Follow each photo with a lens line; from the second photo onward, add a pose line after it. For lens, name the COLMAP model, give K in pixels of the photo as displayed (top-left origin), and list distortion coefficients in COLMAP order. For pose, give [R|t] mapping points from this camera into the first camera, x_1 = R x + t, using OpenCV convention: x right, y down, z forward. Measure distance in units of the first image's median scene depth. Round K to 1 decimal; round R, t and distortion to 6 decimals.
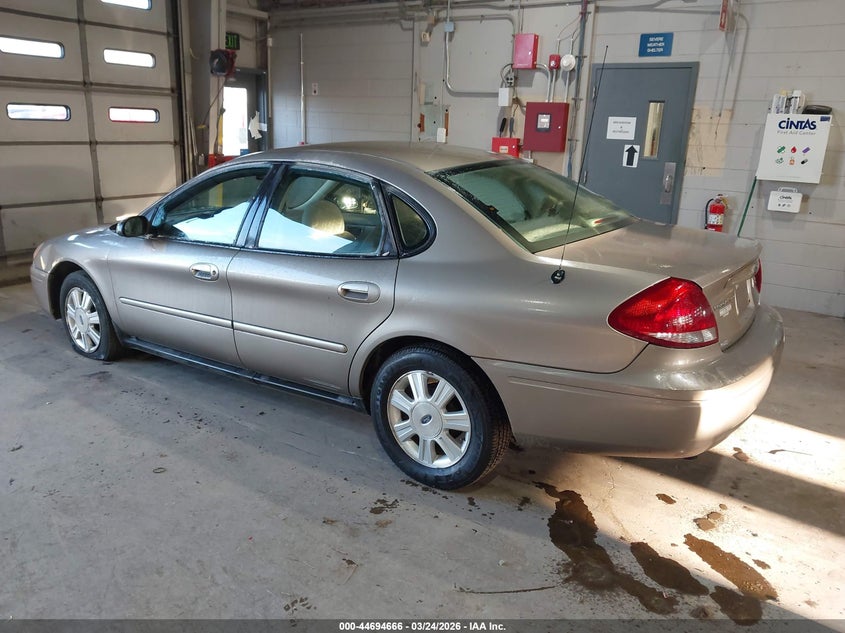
lens RADIAL K [[678.3, 0, 428.2], [0, 678.3, 321.7], [0, 0, 1]] dist [0.009433, -0.023414]
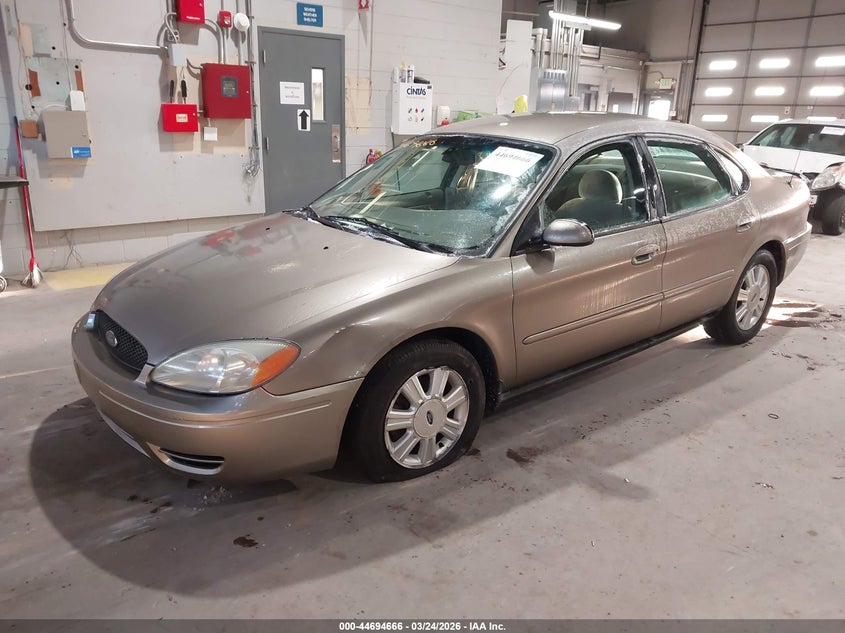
lens RADIAL K [[678.3, 0, 397.0], [0, 678.3, 330.6], [0, 0, 1]] dist [0.009433, -0.023414]
pose [[0.274821, -0.317667, 0.907503, -0.766213], [0.253498, 0.934389, 0.250312, -0.173488], [-0.927476, 0.161259, 0.337318, 0.587337]]
